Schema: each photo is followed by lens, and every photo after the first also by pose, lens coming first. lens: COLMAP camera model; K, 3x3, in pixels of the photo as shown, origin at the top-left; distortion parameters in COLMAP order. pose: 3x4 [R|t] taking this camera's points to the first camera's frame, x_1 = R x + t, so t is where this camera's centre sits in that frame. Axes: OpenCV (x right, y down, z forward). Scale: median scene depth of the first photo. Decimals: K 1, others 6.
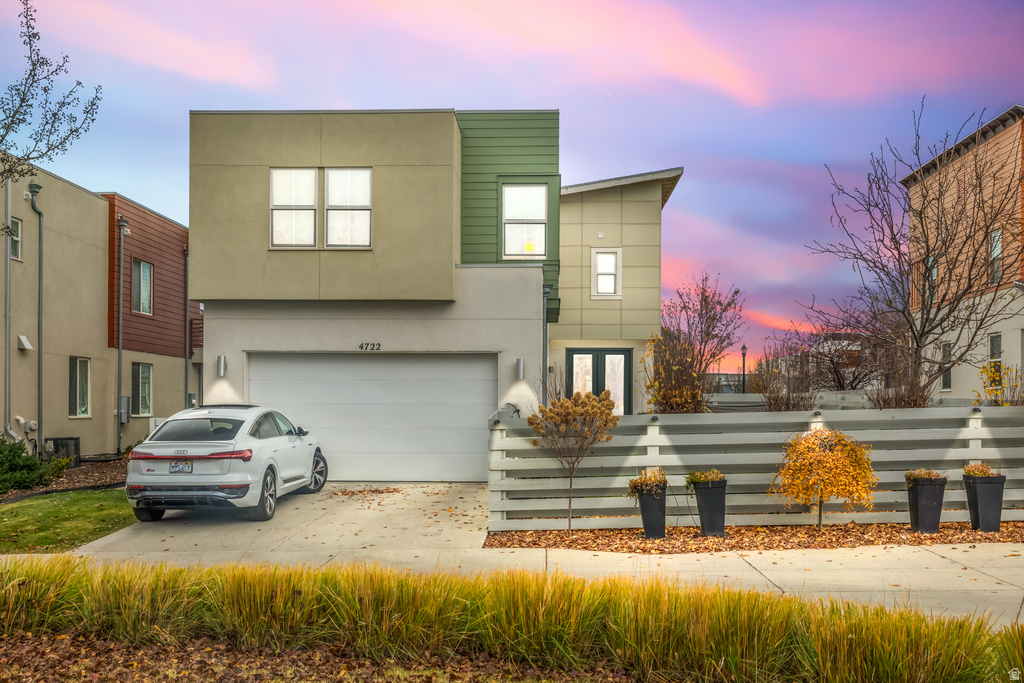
lens RADIAL K [[1587.4, 0, 512.0], [0, 1587.4, 341.5], [0, 0, 1]] dist [0.025428, 0.064636]
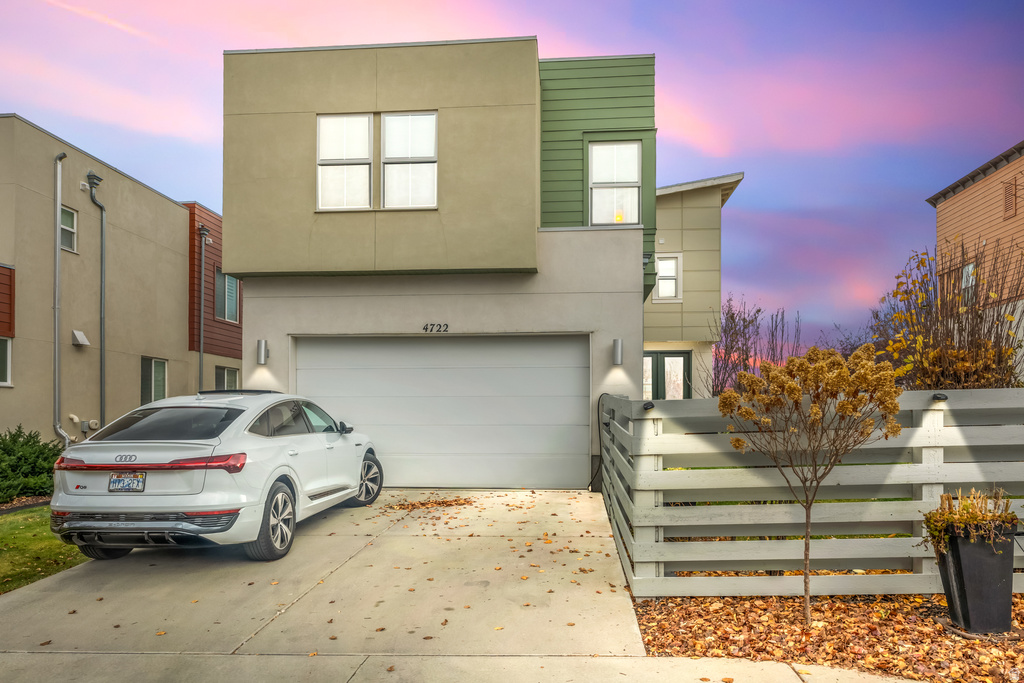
lens RADIAL K [[1201.3, 0, 512.0], [0, 1201.3, 341.5], [0, 0, 1]] dist [-0.007782, -0.007046]
pose [[0.999461, -0.005095, -0.032443, -0.029039], [0.004463, 0.999799, -0.019545, 0.023552], [0.032536, 0.019390, 0.999282, 0.372736]]
